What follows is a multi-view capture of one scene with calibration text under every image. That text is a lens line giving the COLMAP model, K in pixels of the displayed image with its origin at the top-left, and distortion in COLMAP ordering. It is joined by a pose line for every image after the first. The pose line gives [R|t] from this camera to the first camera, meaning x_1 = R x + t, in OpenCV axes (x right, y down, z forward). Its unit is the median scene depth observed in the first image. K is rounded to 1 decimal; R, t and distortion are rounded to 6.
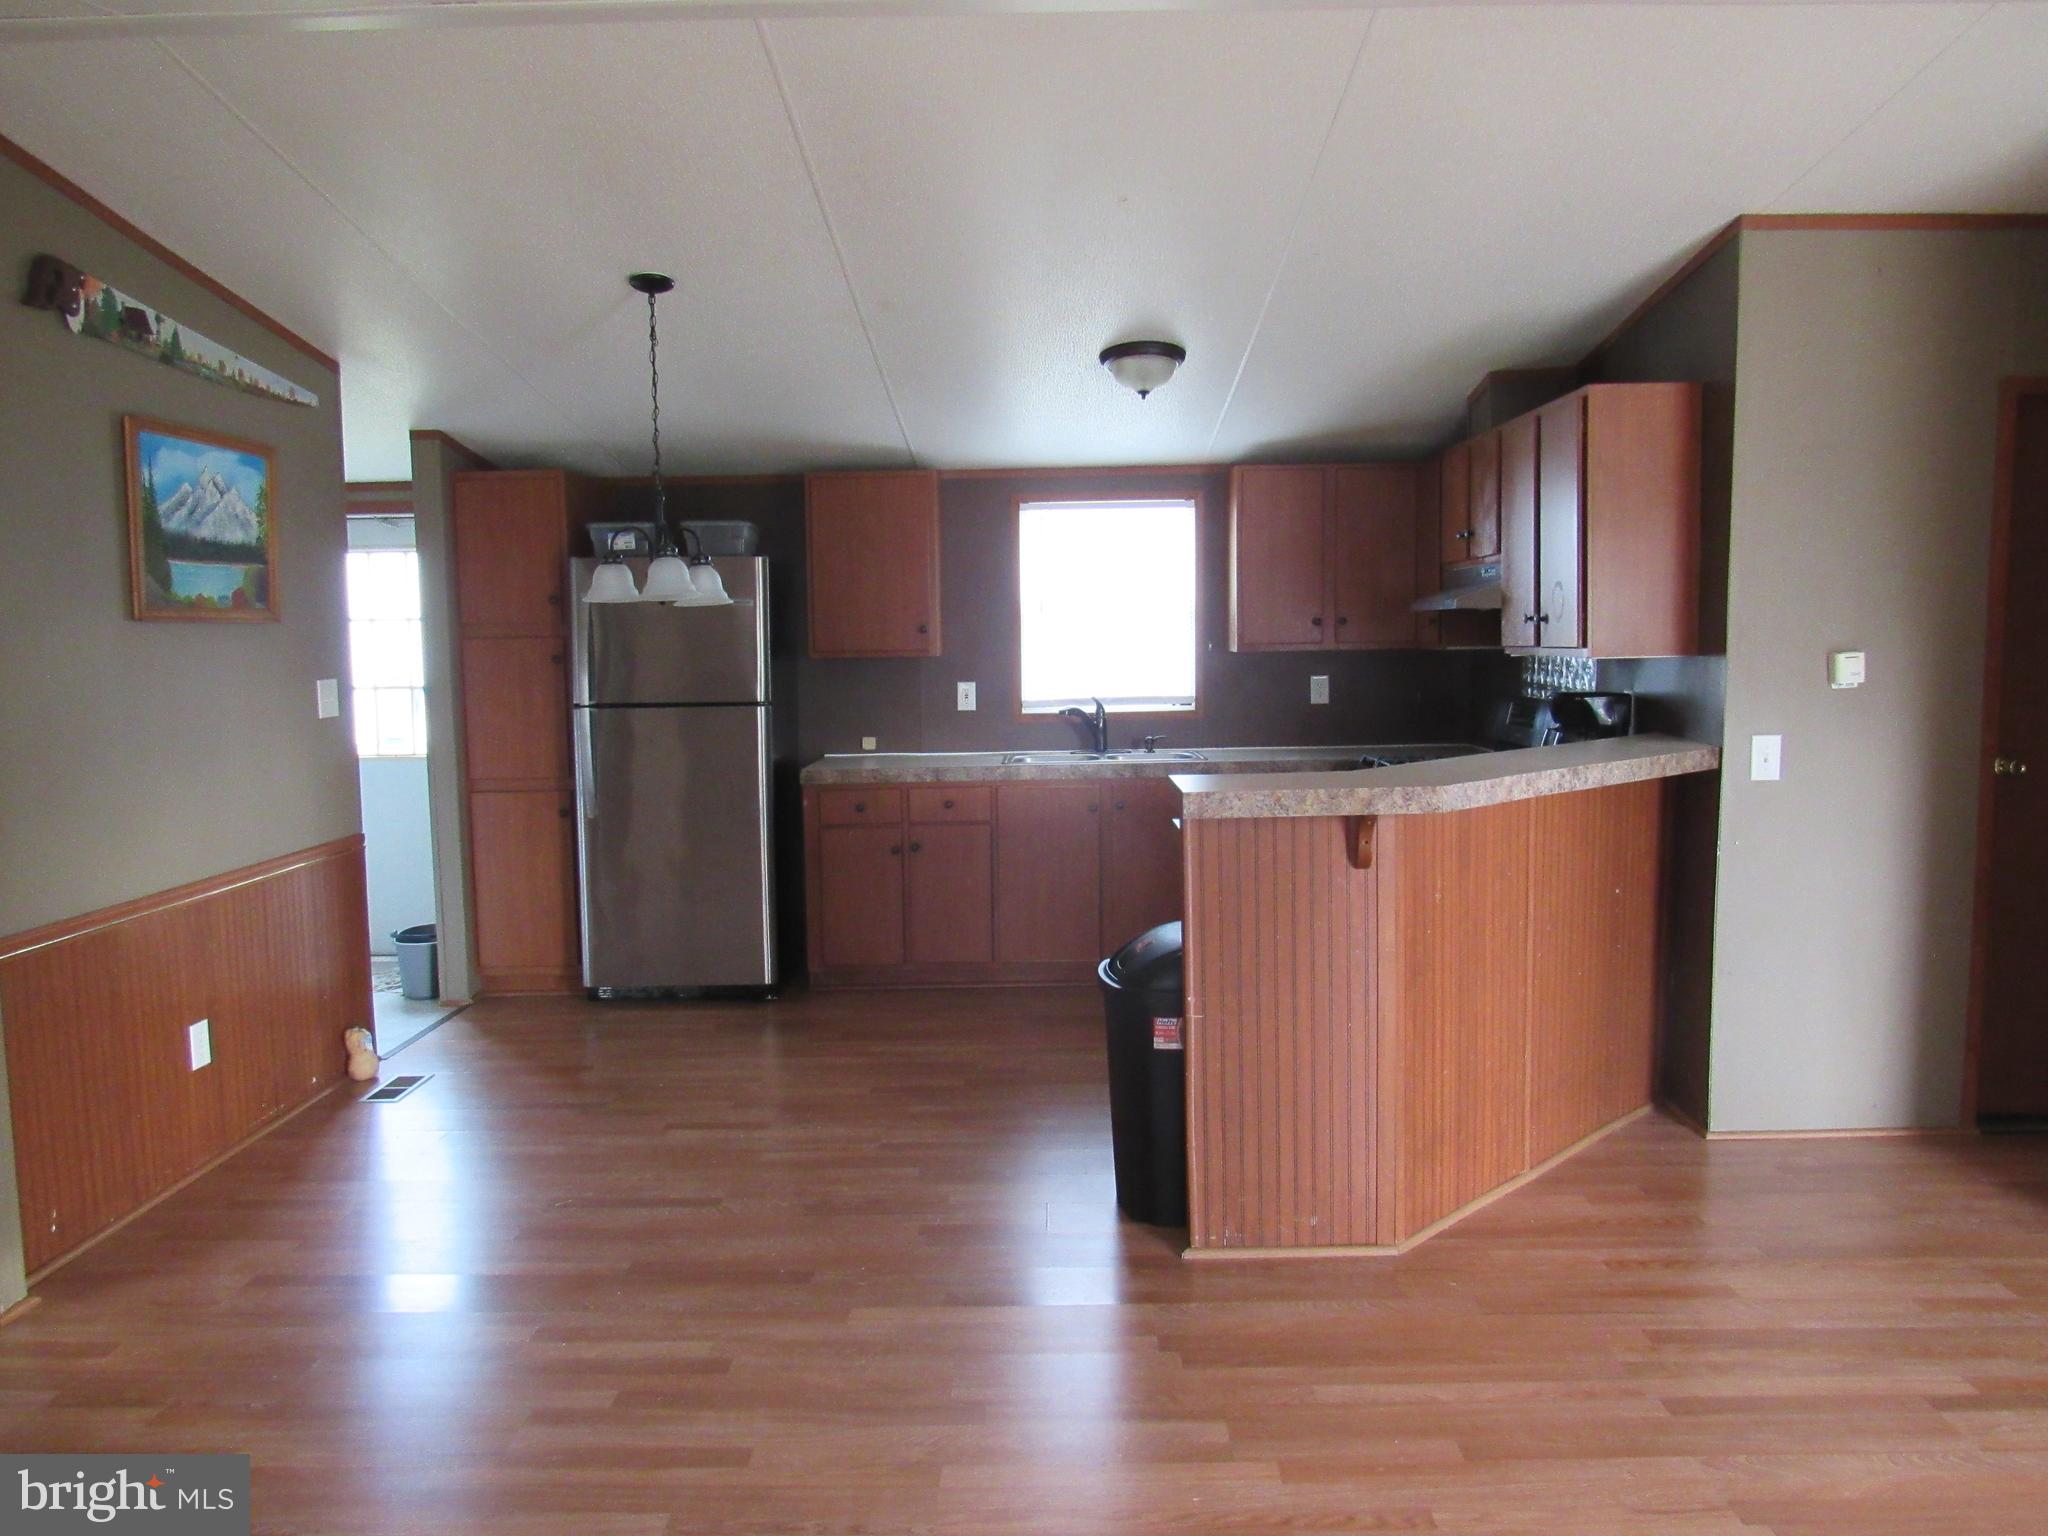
lens RADIAL K [[1457.5, 0, 1029.5], [0, 1457.5, 767.5], [0, 0, 1]] dist [-0.045224, 0.030900]
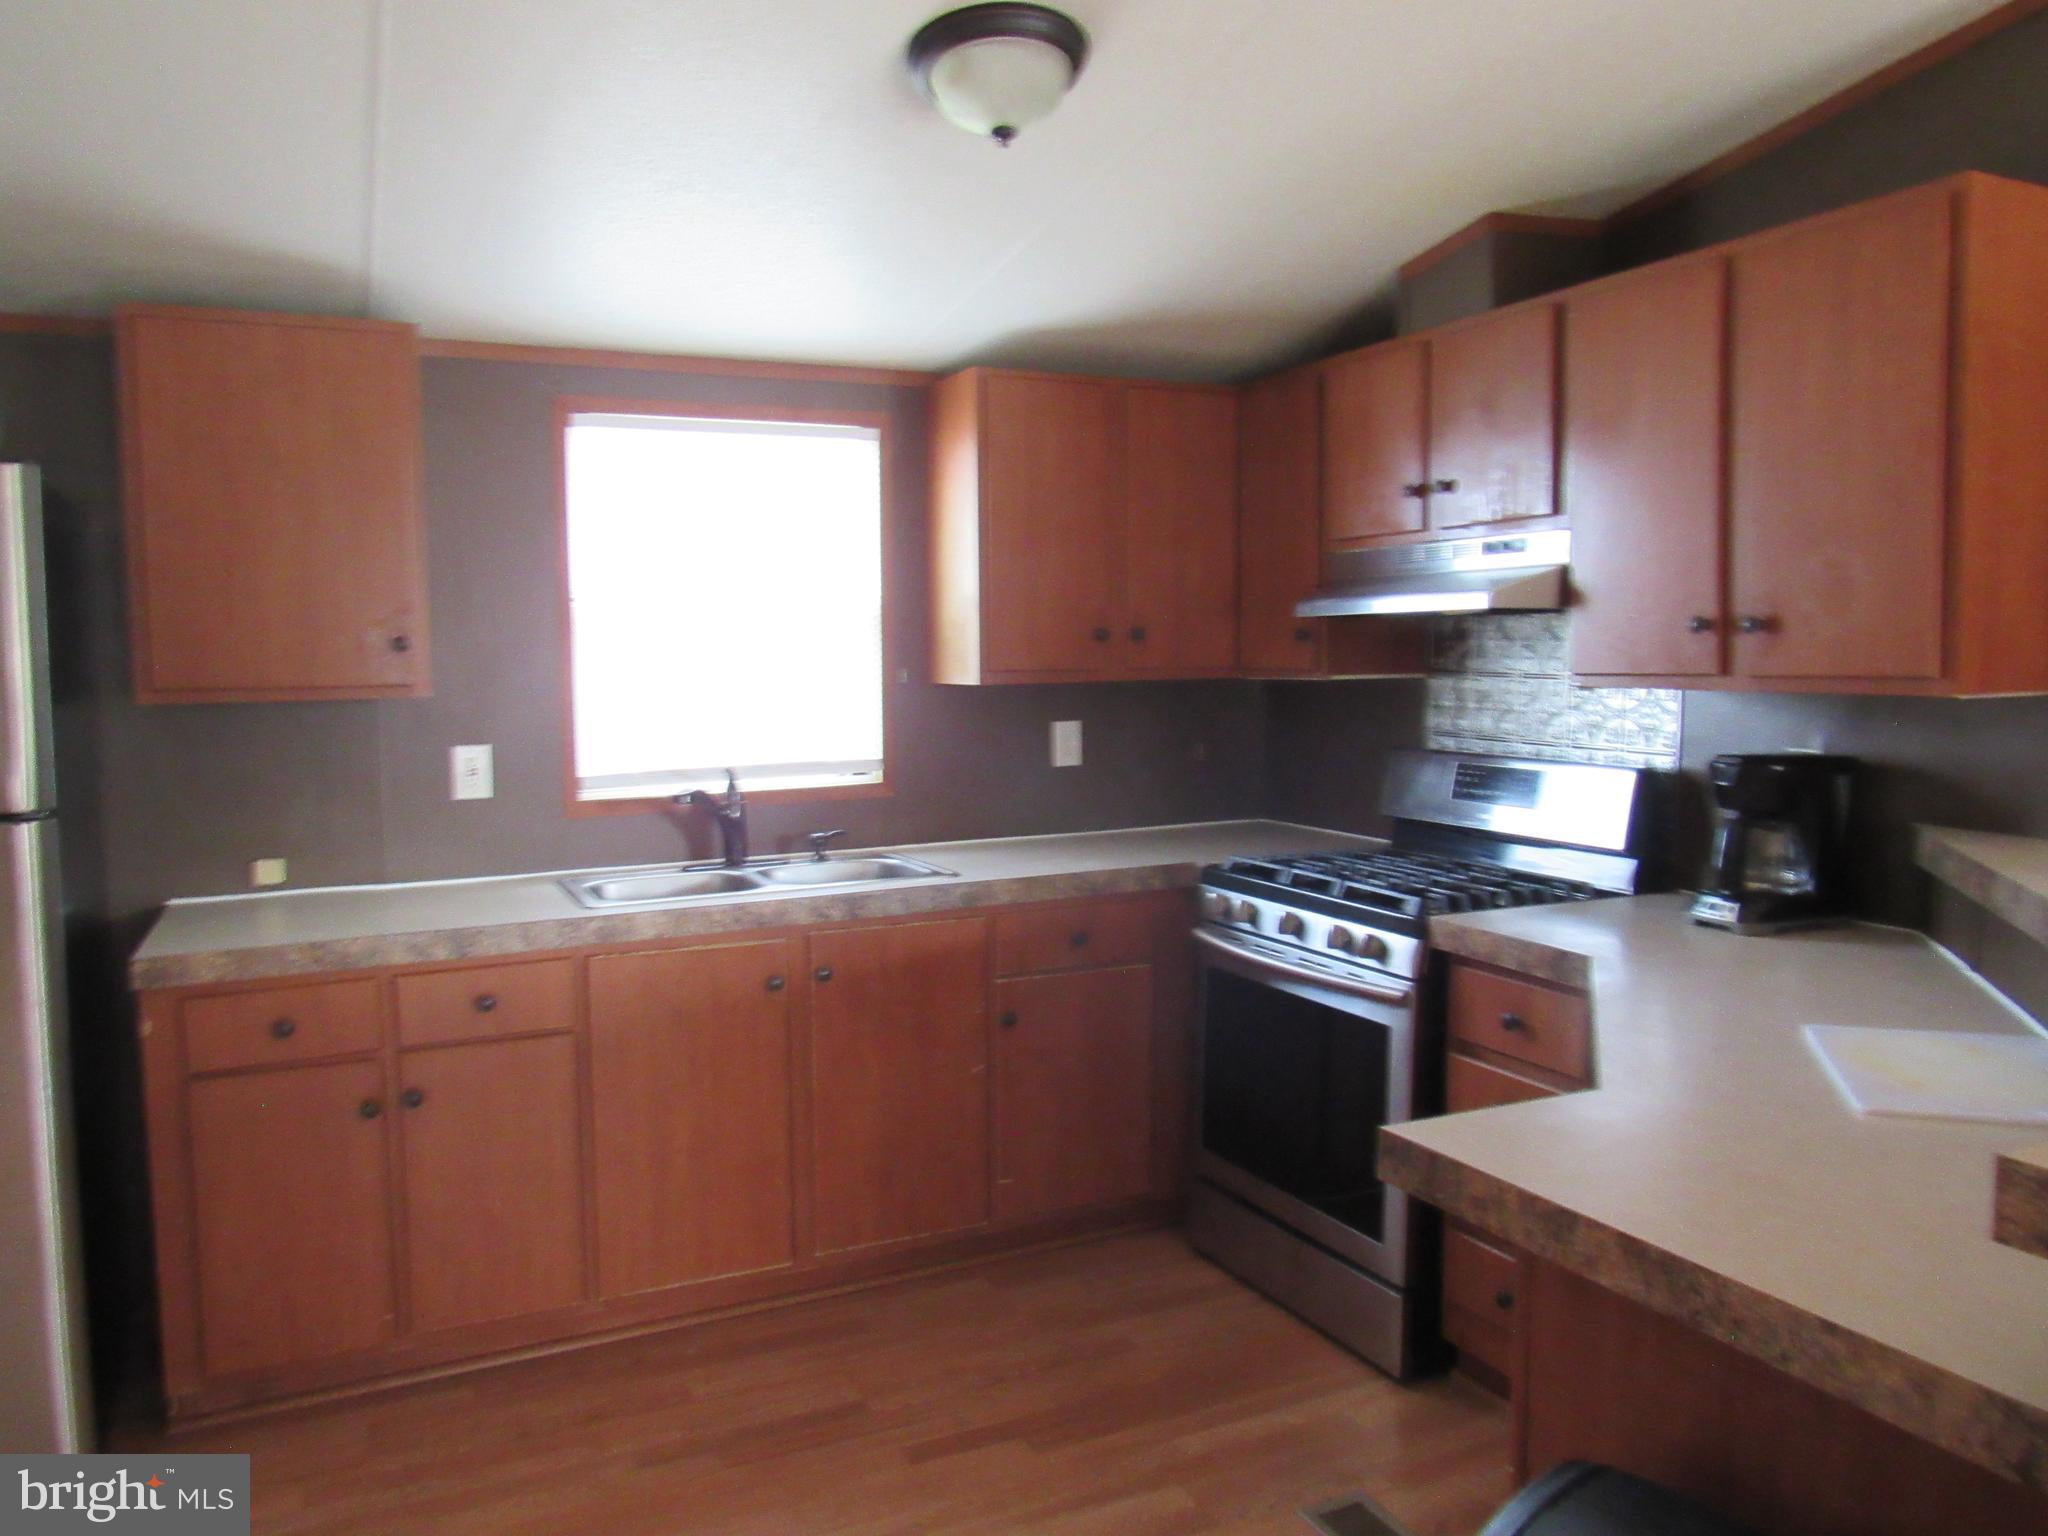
lens RADIAL K [[1457.5, 0, 1029.5], [0, 1457.5, 767.5], [0, 0, 1]] dist [-0.045224, 0.030900]
pose [[0.896879, -0.031534, 0.441150, -0.124750], [0.039791, 0.999163, -0.009475, -0.049970], [-0.440482, 0.026051, 0.897383, 0.584135]]
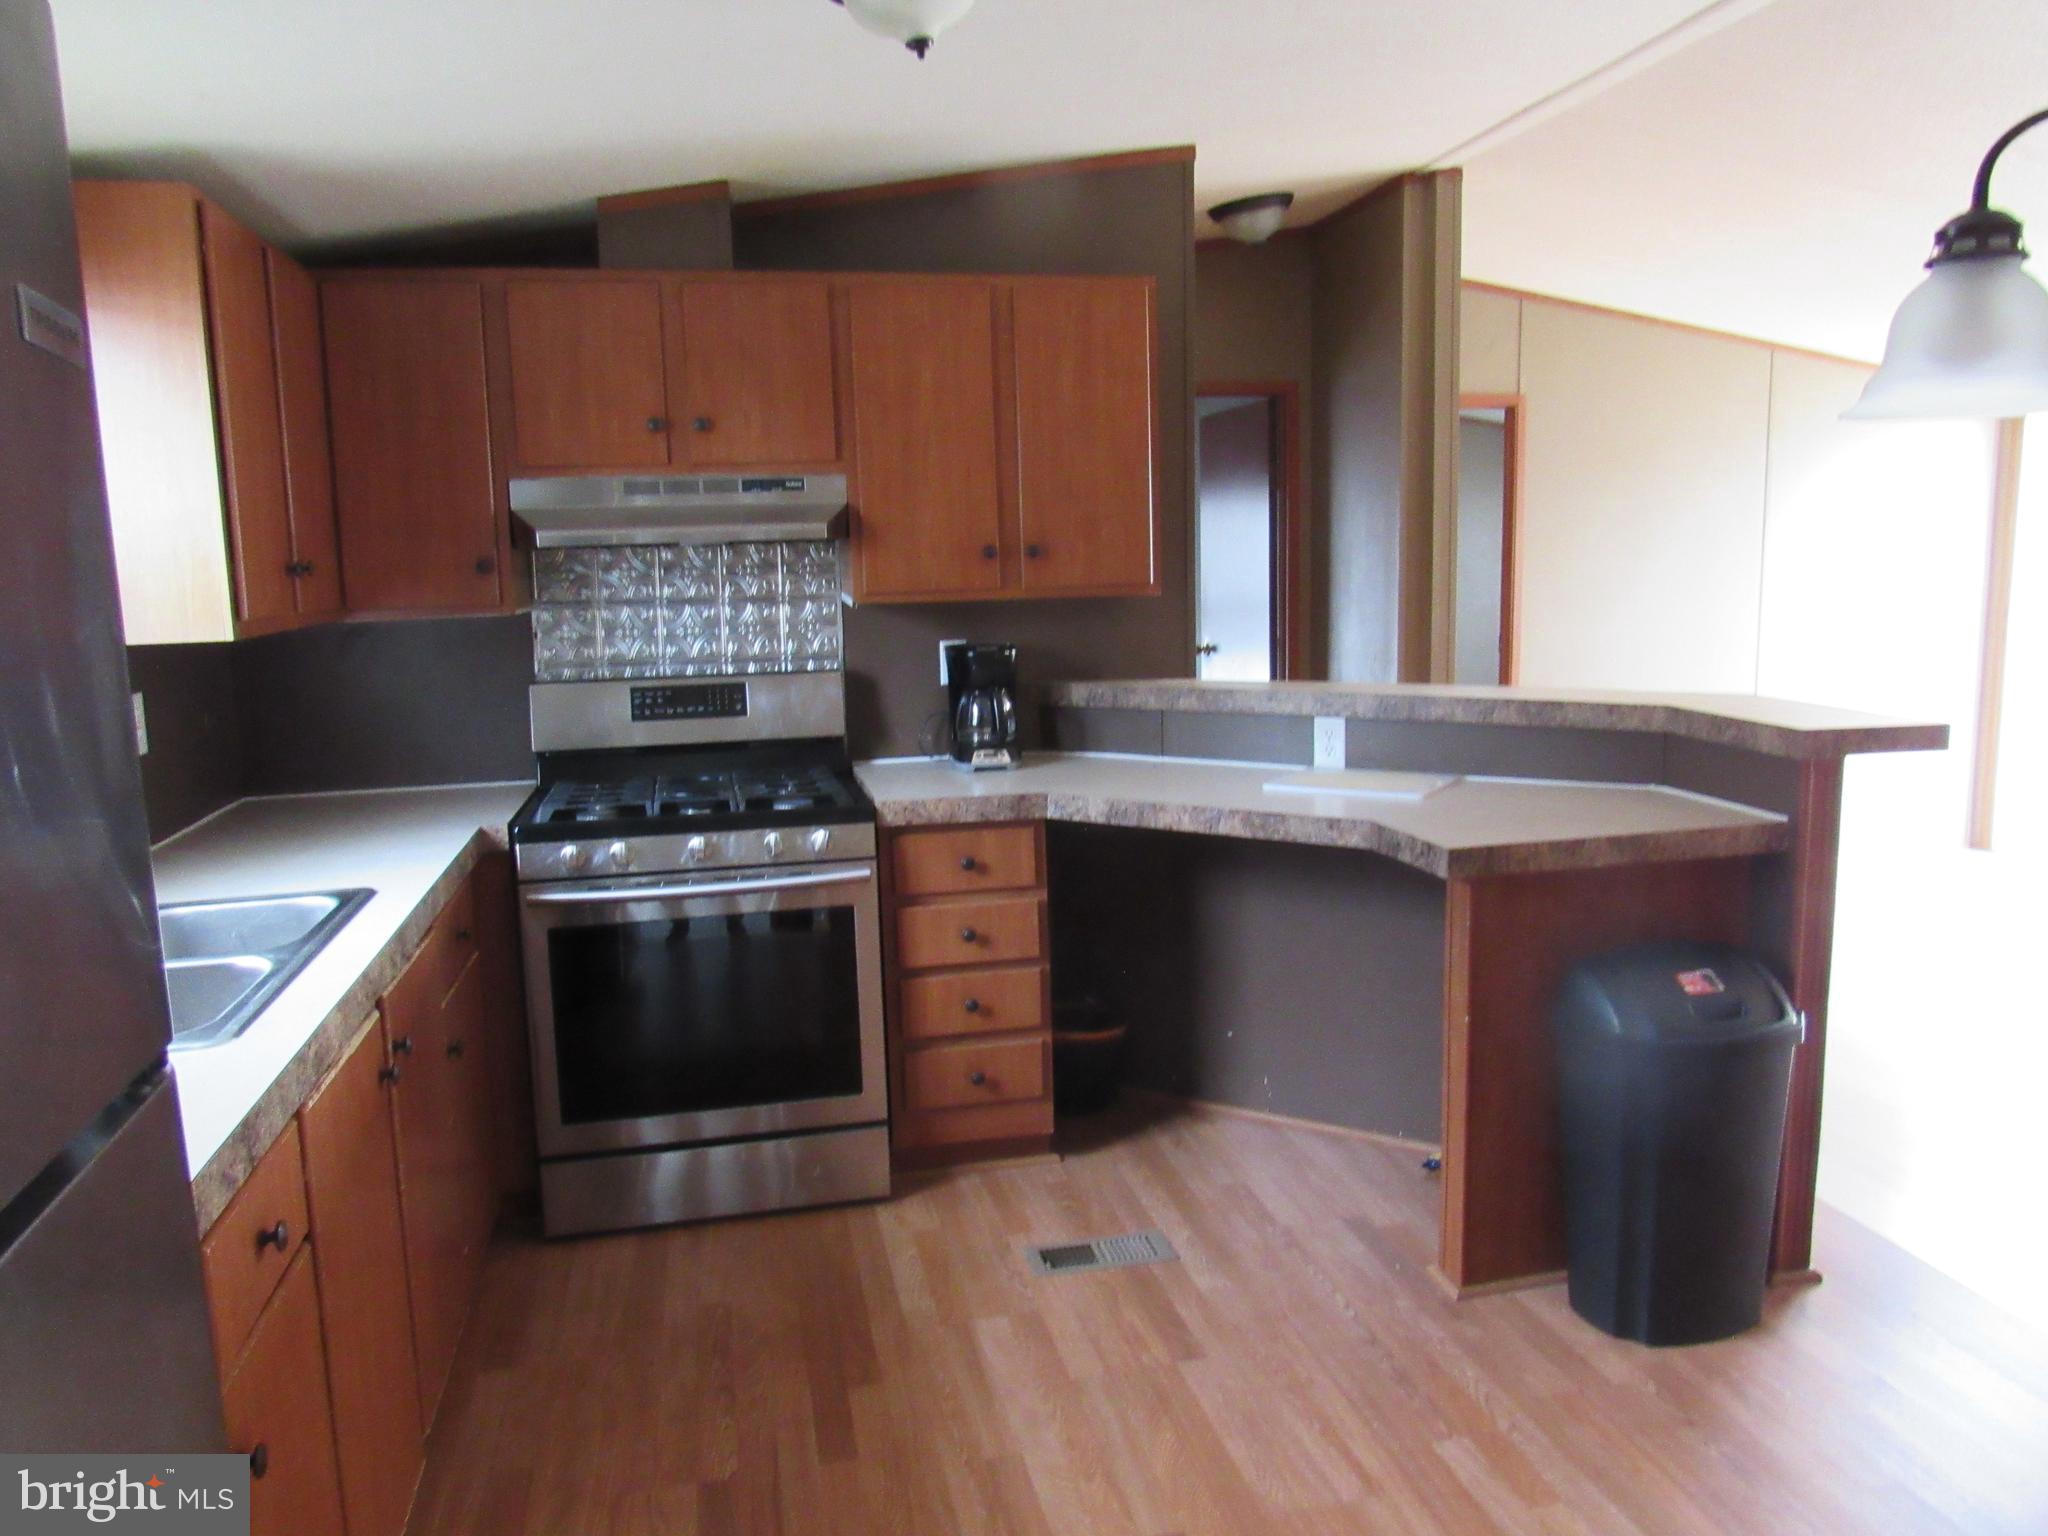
lens RADIAL K [[1457.5, 0, 1029.5], [0, 1457.5, 767.5], [0, 0, 1]] dist [-0.045224, 0.030900]
pose [[-0.219331, -0.121990, 0.967994, -0.398995], [0.119190, 0.981371, 0.150682, -0.099479], [-0.968343, 0.148425, -0.200705, 1.094102]]
